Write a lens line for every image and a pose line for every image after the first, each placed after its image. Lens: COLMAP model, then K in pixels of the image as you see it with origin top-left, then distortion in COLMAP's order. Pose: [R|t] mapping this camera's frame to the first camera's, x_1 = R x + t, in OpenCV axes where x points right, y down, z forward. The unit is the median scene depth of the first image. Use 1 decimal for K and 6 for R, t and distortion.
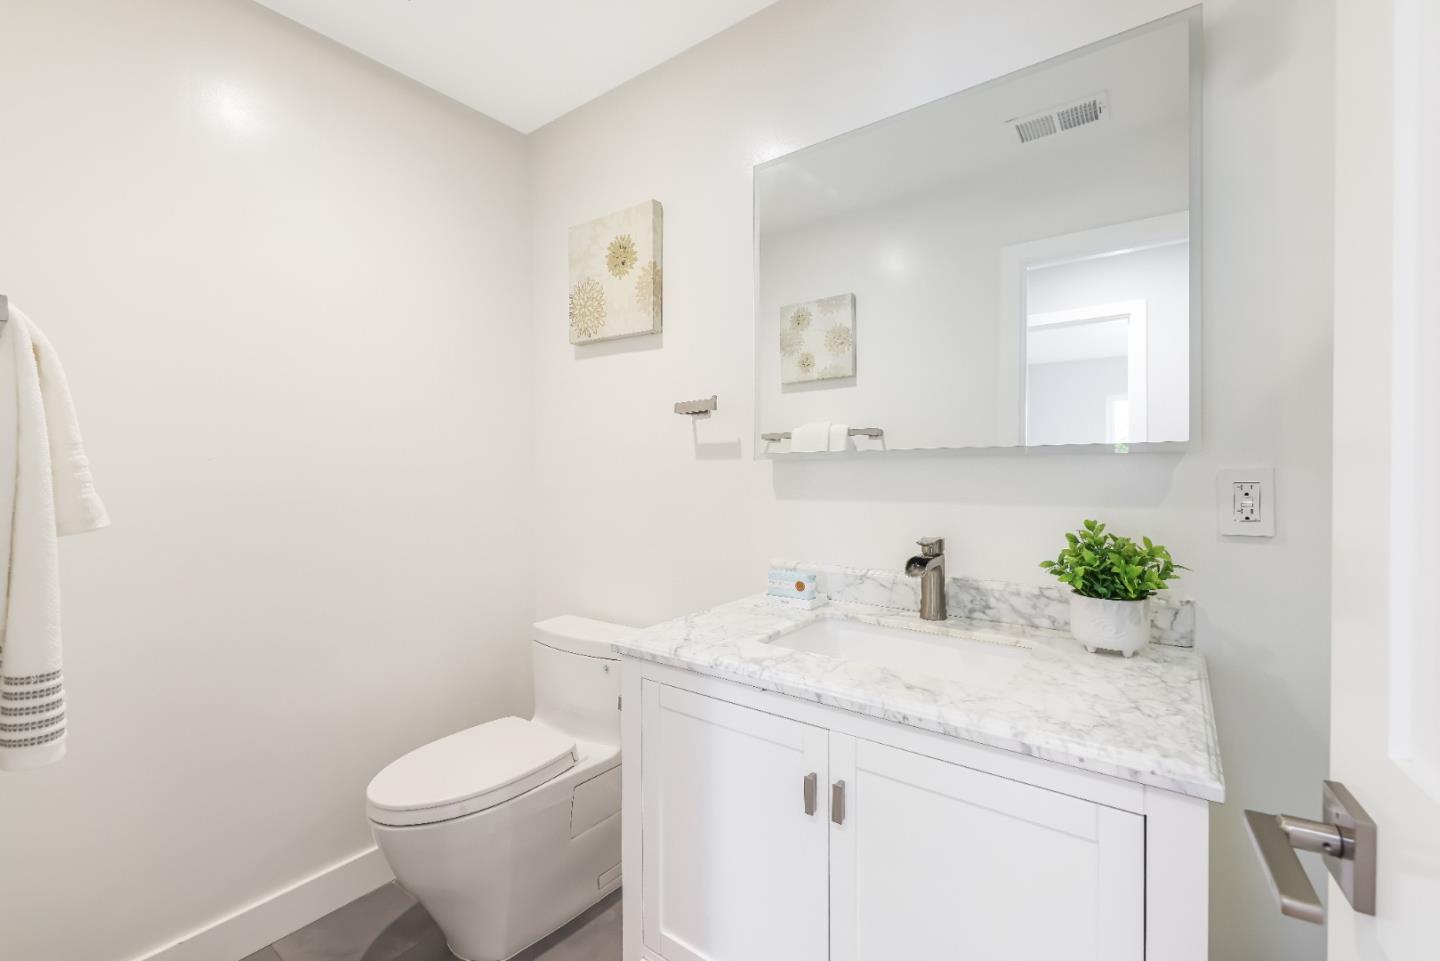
lens RADIAL K [[607.5, 0, 722.9], [0, 607.5, 475.2], [0, 0, 1]] dist [-0.003116, -0.000165]
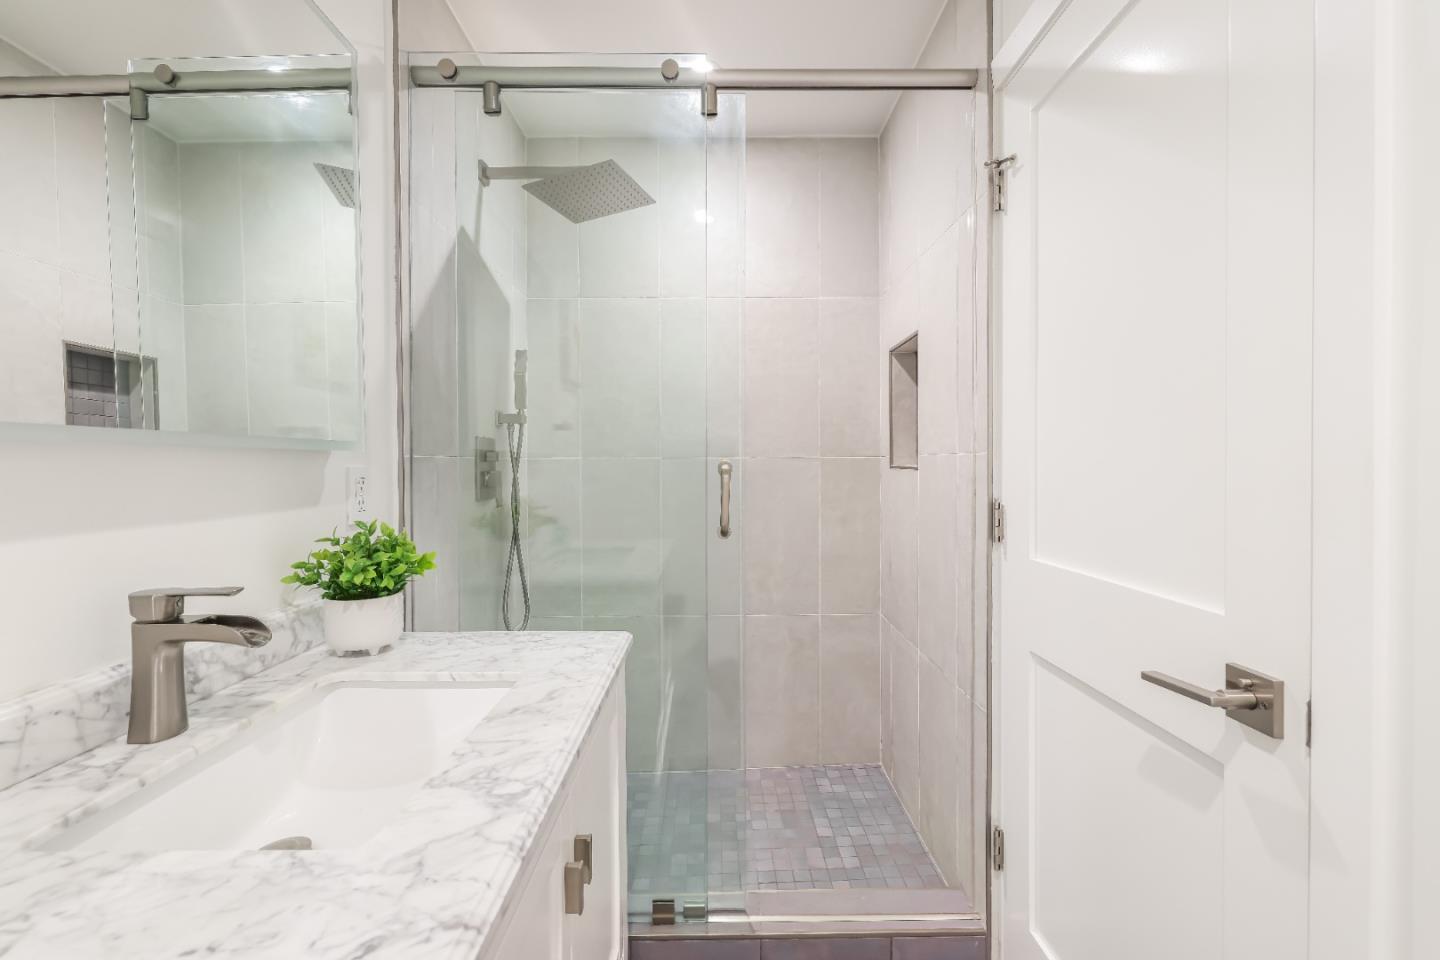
lens RADIAL K [[607.5, 0, 718.2], [0, 607.5, 472.0], [0, 0, 1]] dist [-0.003116, -0.000165]
pose [[-0.605593, -0.009409, 0.795719, -0.546234], [0.006615, 0.999836, 0.016858, -0.019254], [-0.795747, 0.015473, -0.605431, 1.223886]]
